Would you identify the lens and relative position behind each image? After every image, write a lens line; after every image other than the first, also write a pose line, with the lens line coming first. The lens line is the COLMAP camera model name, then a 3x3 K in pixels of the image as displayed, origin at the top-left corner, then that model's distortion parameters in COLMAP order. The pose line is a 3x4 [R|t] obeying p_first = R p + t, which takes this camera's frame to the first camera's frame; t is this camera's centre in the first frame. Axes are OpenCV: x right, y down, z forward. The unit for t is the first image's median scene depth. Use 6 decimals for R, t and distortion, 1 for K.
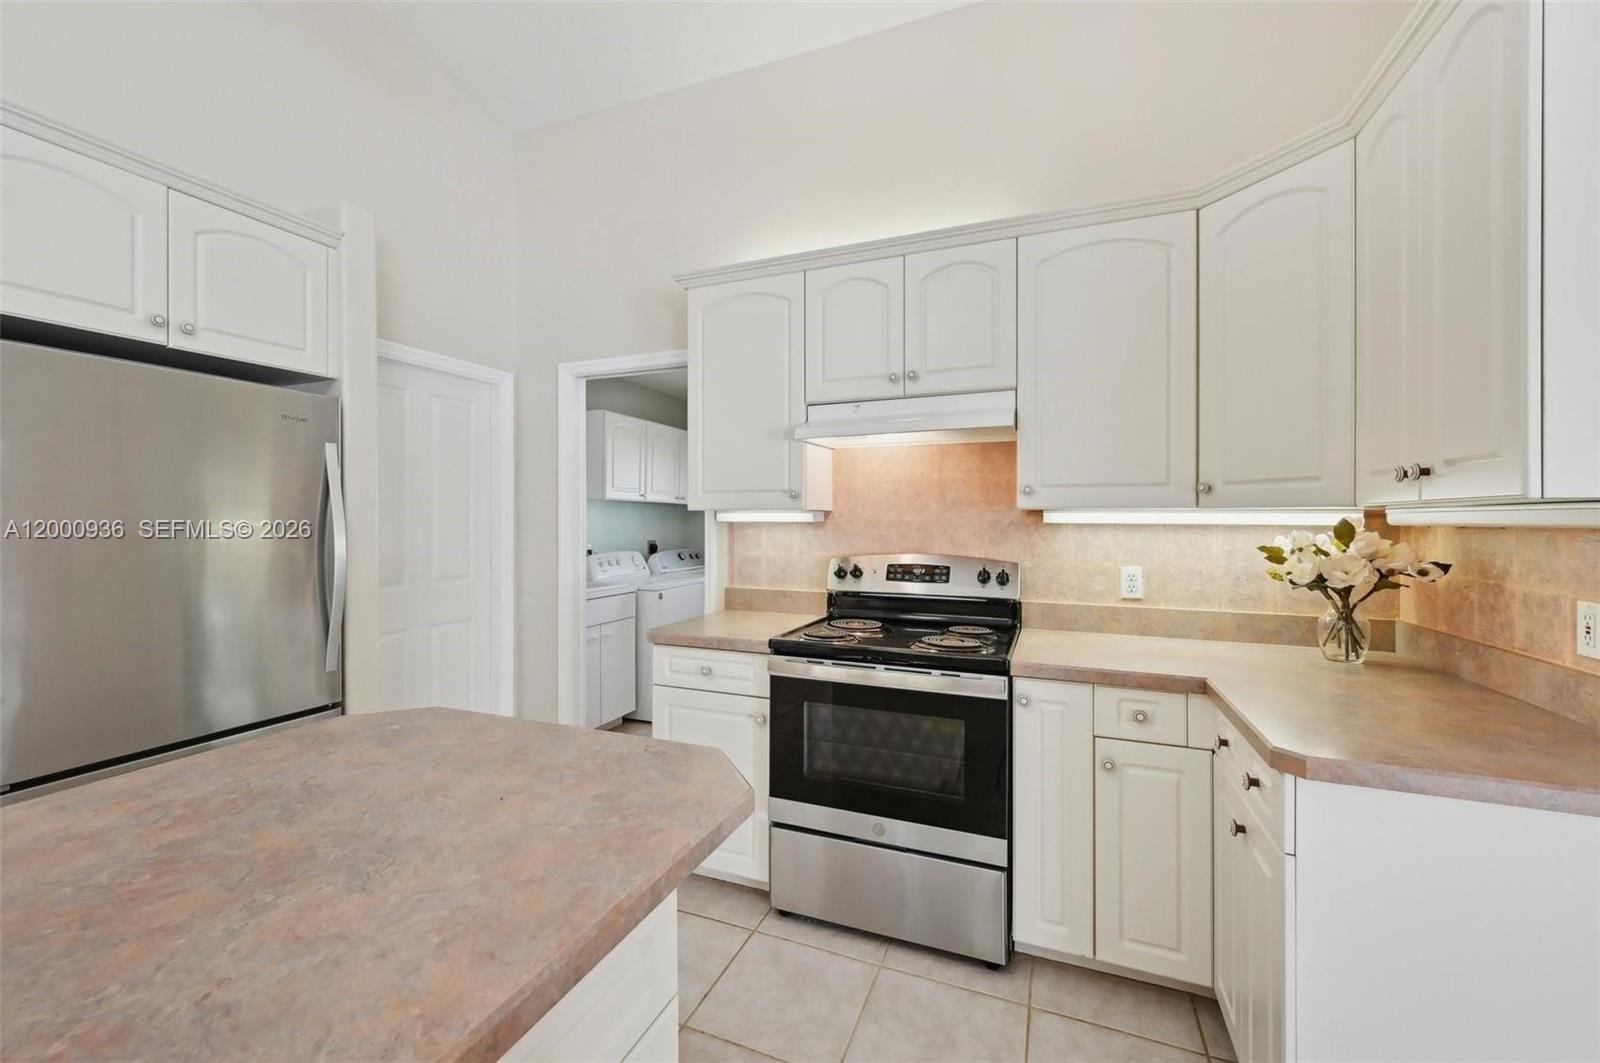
lens RADIAL K [[636.1, 0, 802.0], [0, 636.1, 534.7], [0, 0, 1]] dist [0.000408, -0.000199]
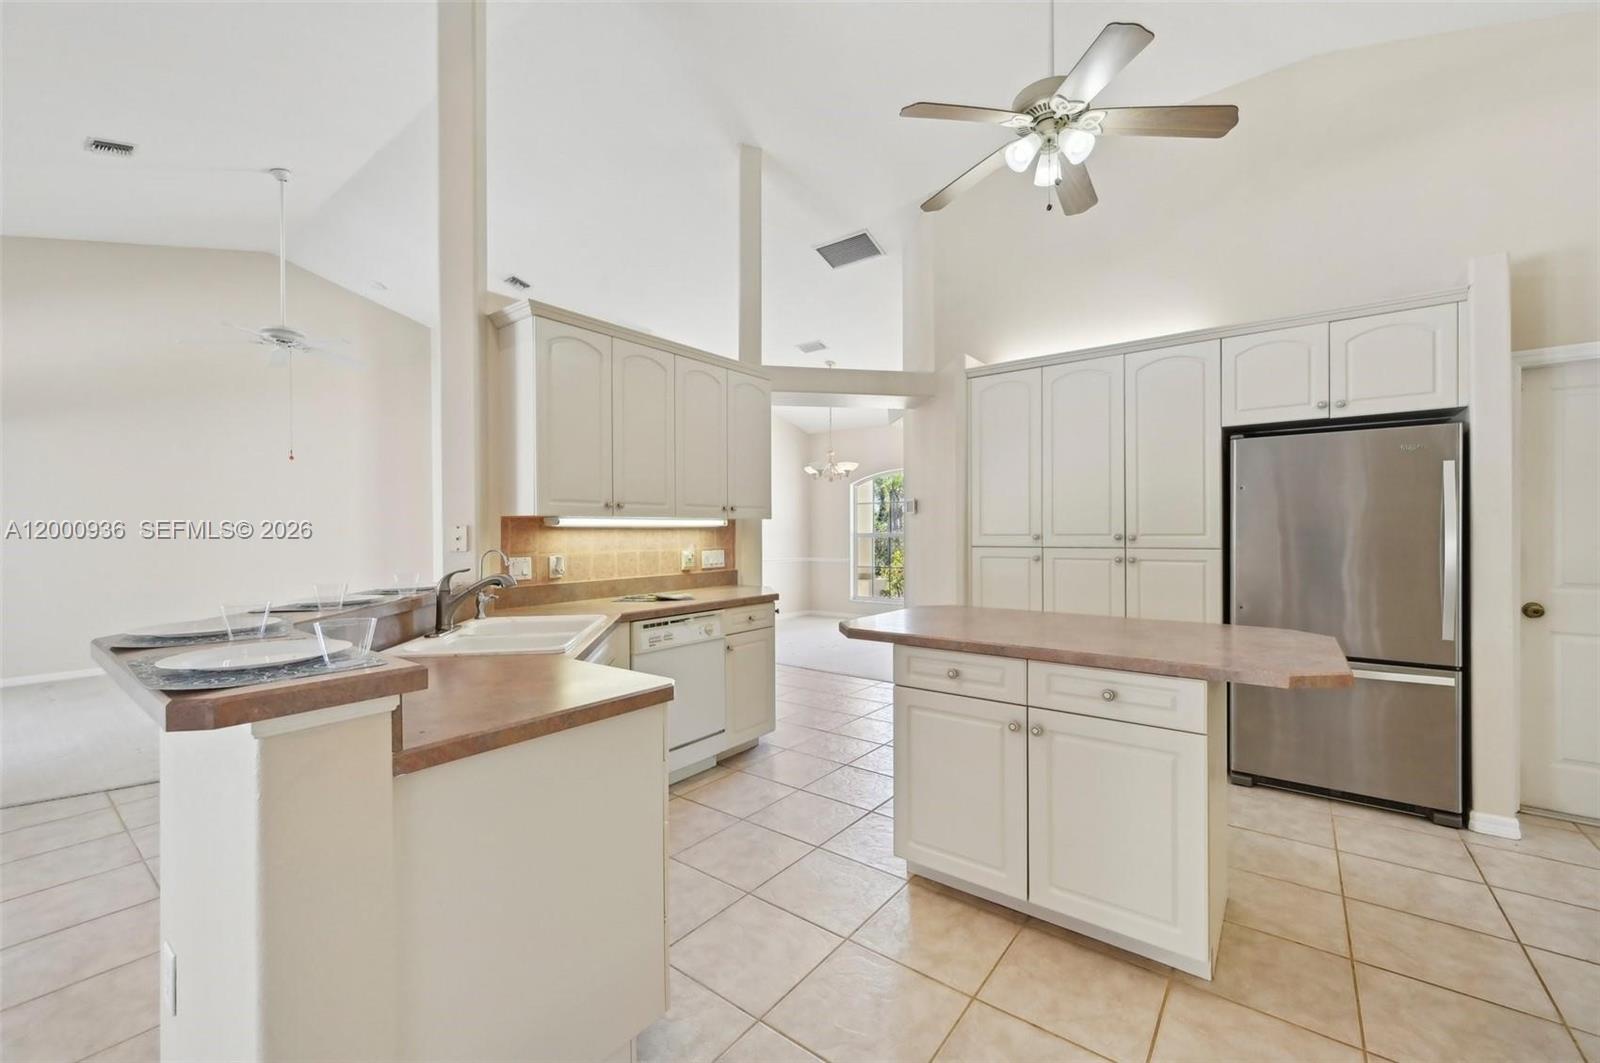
lens RADIAL K [[636.1, 0, 802.0], [0, 636.1, 534.7], [0, 0, 1]] dist [0.000408, -0.000199]
pose [[-0.267666, 0.004403, -0.963502, 0.725753], [-0.019849, 0.999752, 0.010083, 0.013681], [0.963307, 0.021824, -0.267512, 0.095820]]
